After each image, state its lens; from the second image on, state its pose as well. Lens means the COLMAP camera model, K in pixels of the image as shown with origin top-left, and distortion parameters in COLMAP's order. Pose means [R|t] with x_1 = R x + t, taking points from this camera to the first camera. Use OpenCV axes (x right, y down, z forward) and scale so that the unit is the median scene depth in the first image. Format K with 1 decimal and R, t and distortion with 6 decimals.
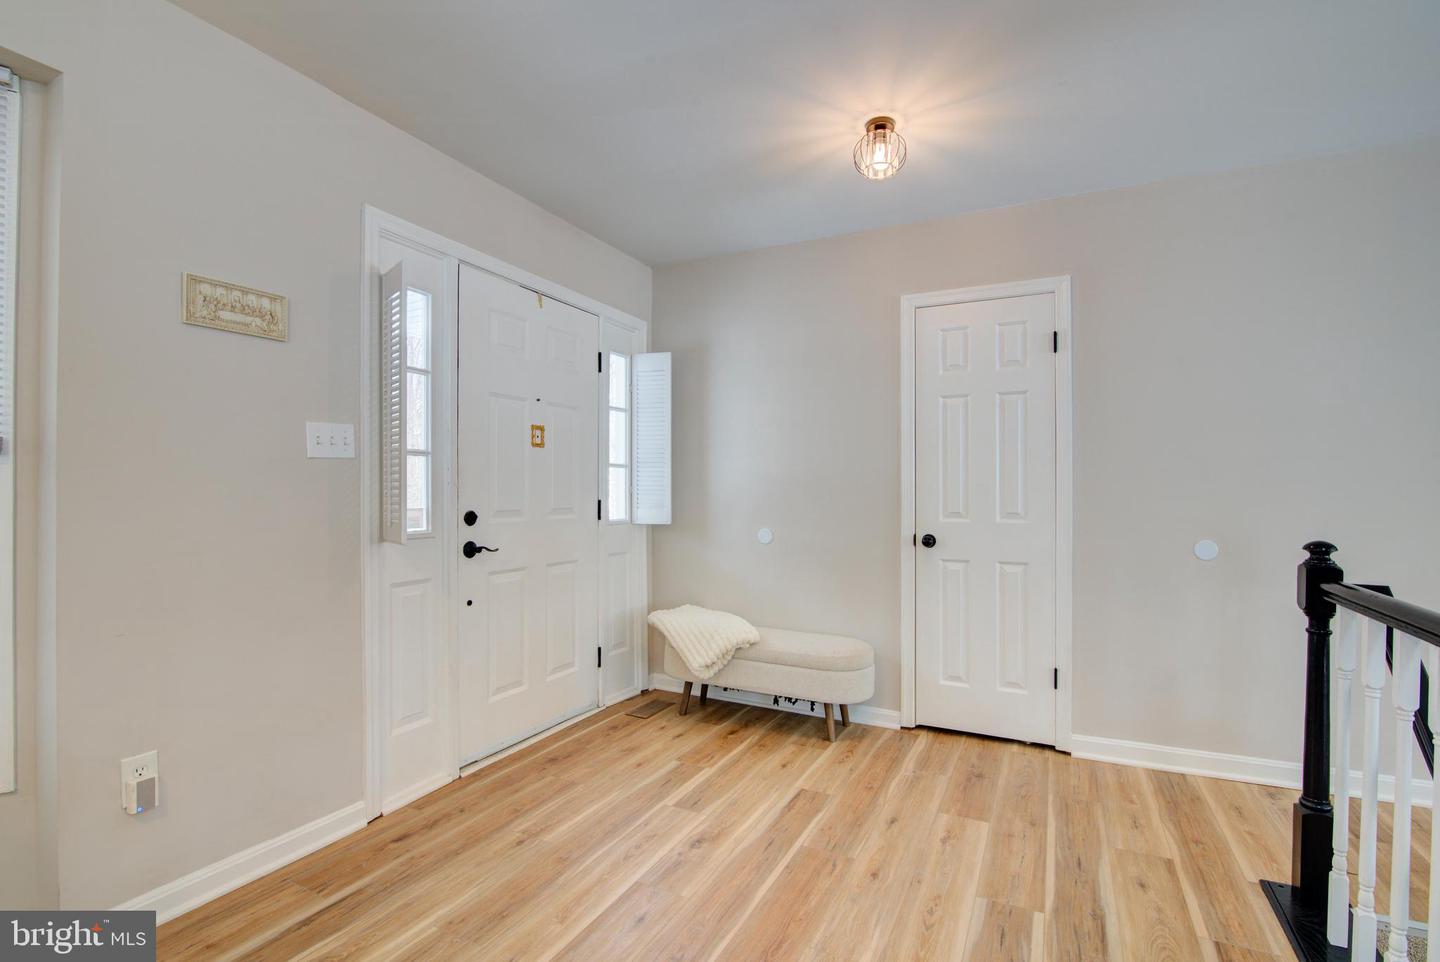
lens RADIAL K [[671.9, 0, 728.5], [0, 671.9, 490.7], [0, 0, 1]] dist [-0.016711, 0.003158]
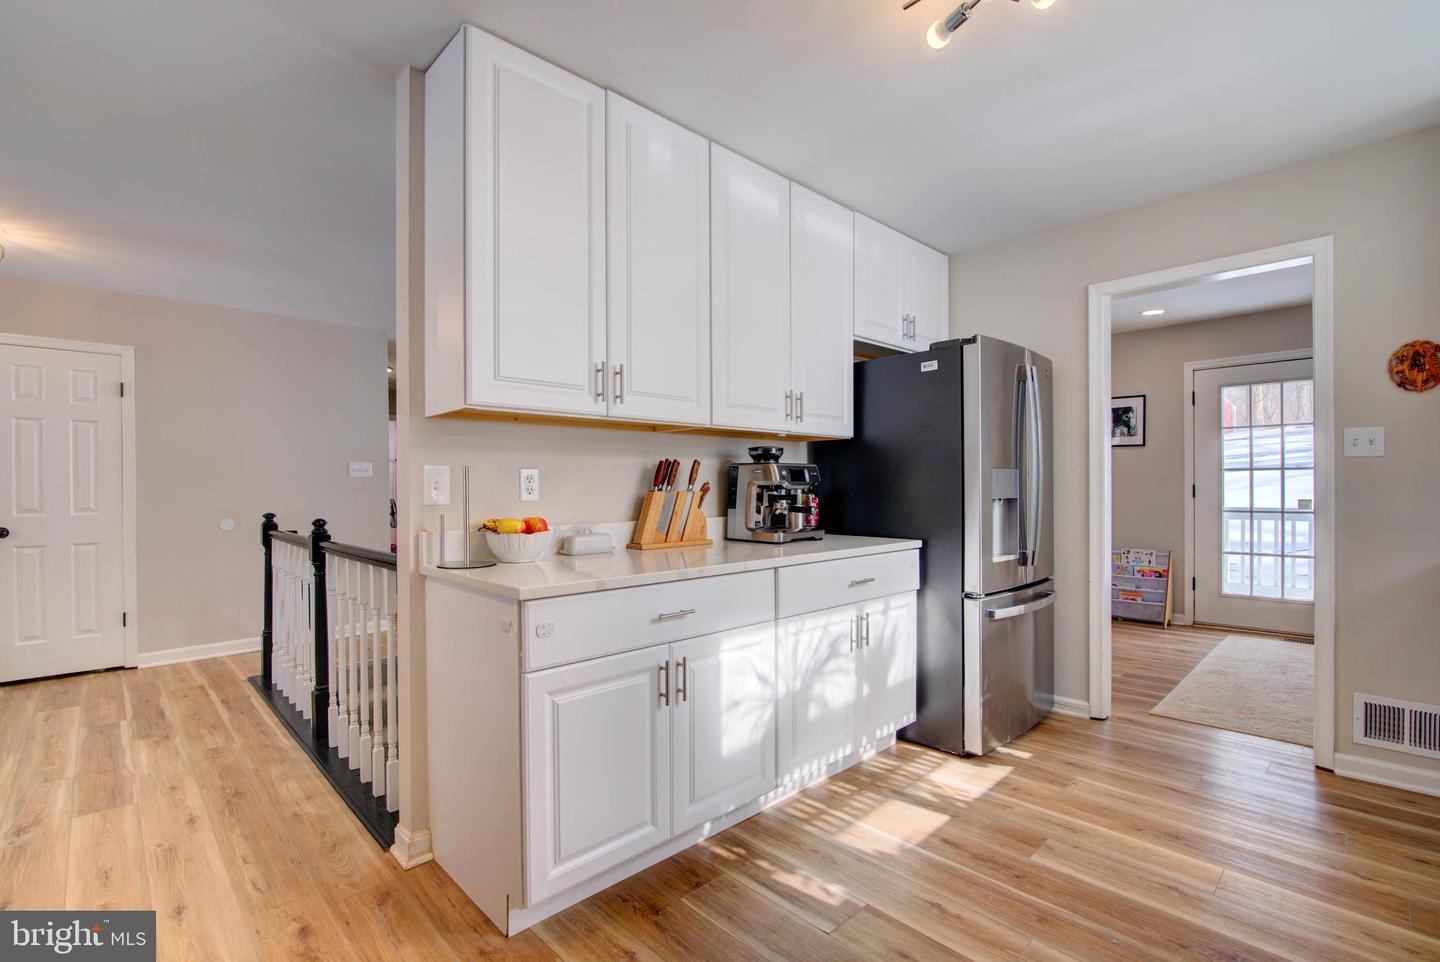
lens RADIAL K [[671.9, 0, 719.6], [0, 671.9, 484.9], [0, 0, 1]] dist [-0.016711, 0.003158]
pose [[0.354737, -0.005266, 0.934951, -0.395000], [0.008123, 0.999964, 0.002550, -0.006548], [-0.934931, 0.006690, 0.354767, -0.716178]]
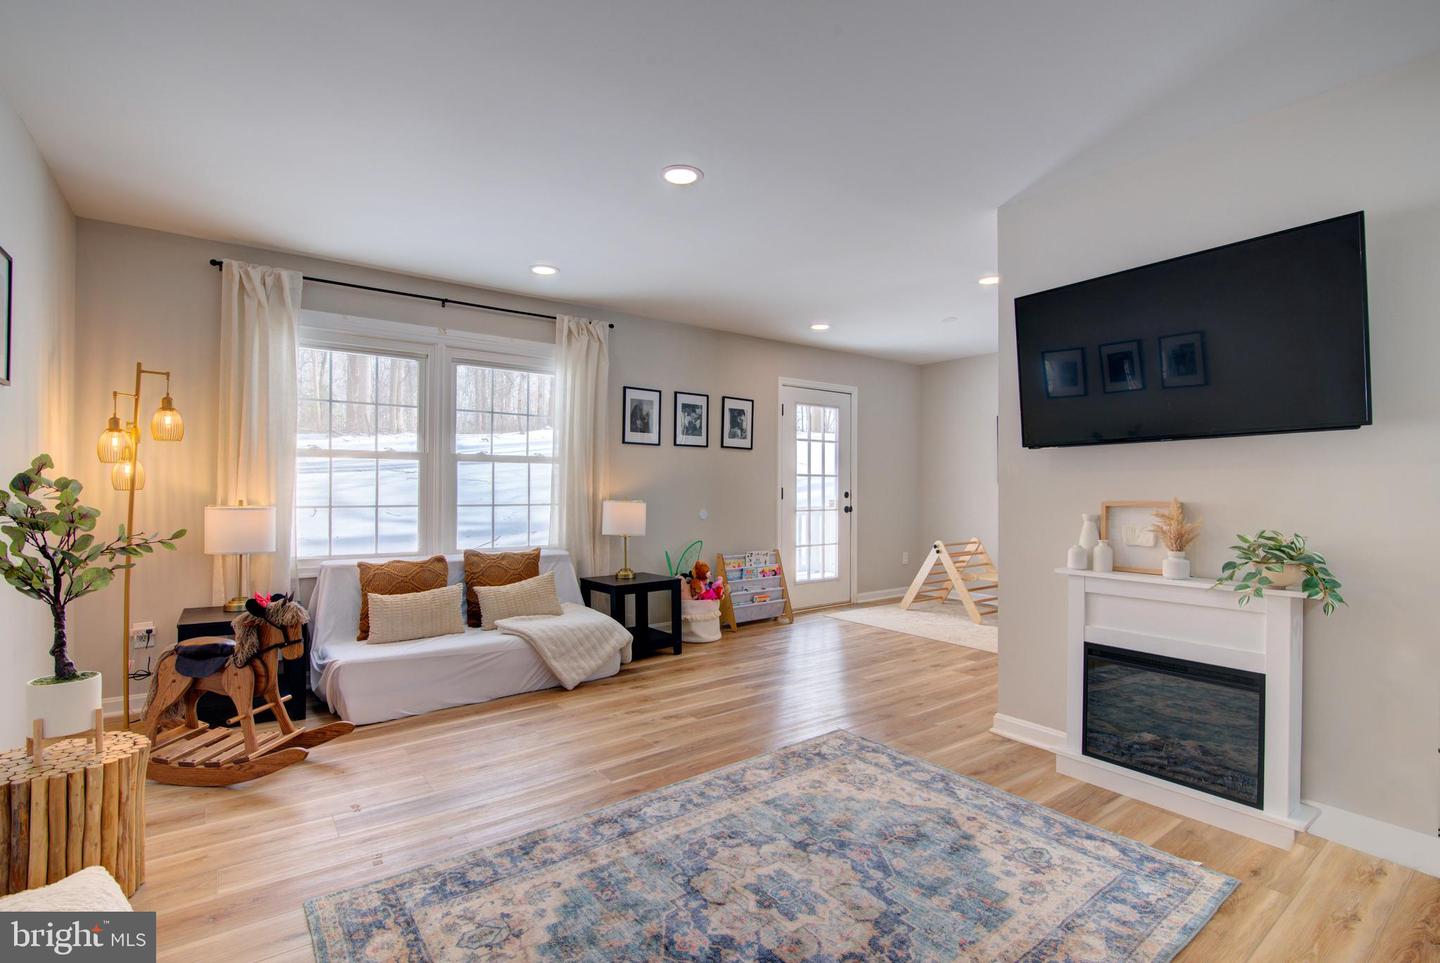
lens RADIAL K [[671.9, 0, 722.2], [0, 671.9, 485.7], [0, 0, 1]] dist [-0.016711, 0.003158]
pose [[-0.885987, -0.002534, 0.463703, 0.928092], [-0.004878, 0.999981, -0.003856, 0.009649], [-0.463685, -0.005678, -0.885982, 0.549339]]
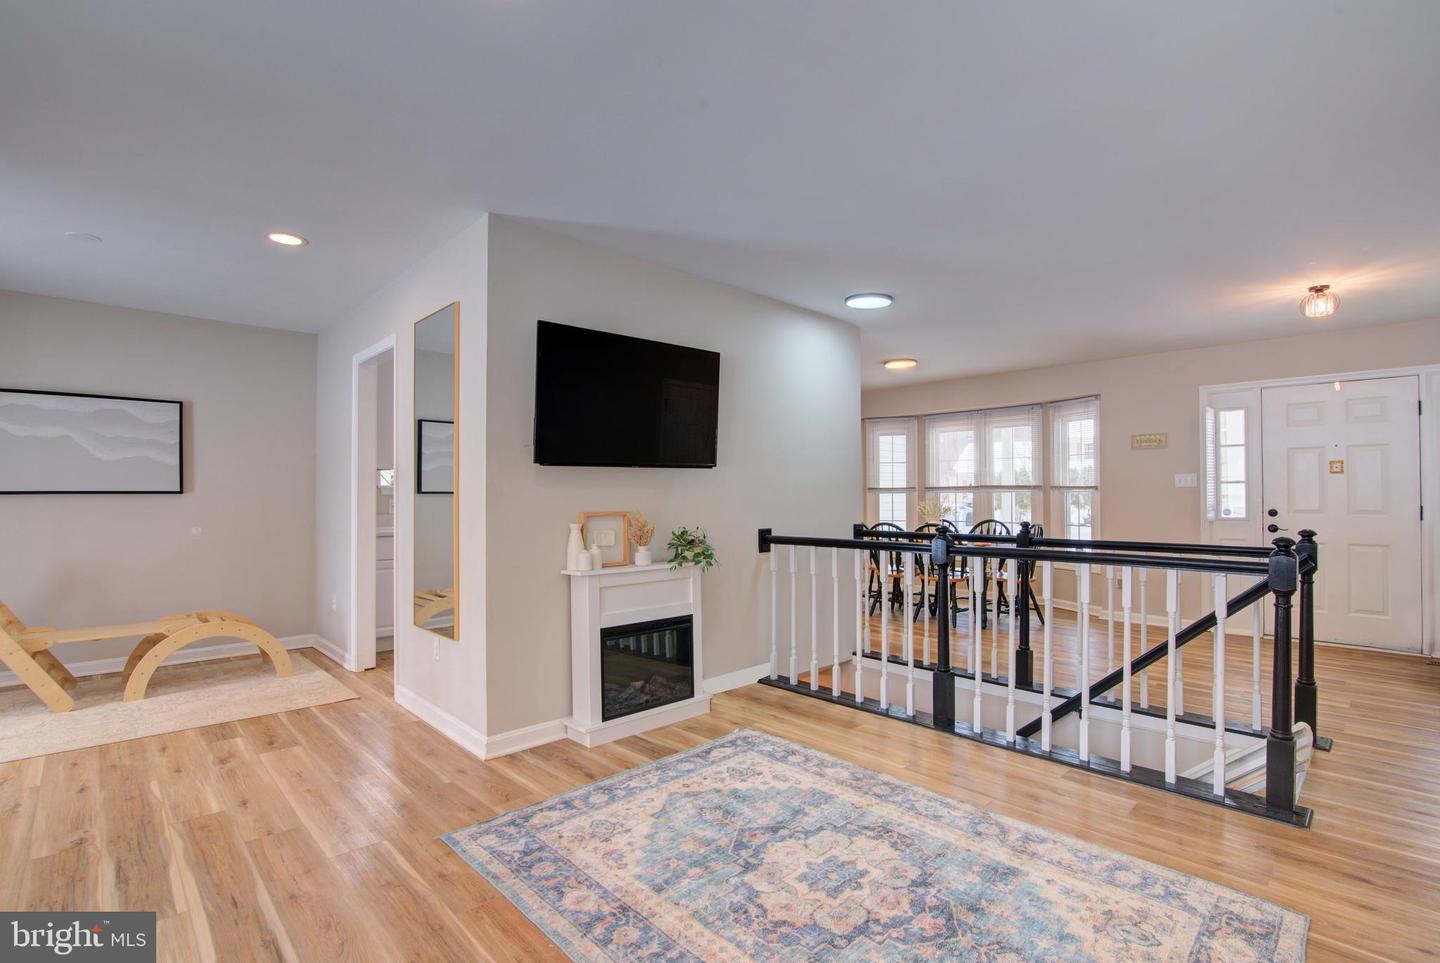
lens RADIAL K [[671.9, 0, 718.9], [0, 671.9, 489.7], [0, 0, 1]] dist [-0.016711, 0.003158]
pose [[-0.338158, -0.014590, -0.940976, 1.844342], [-0.001061, 0.999885, -0.015122, 0.003657], [0.941089, -0.004115, -0.338135, 0.094032]]
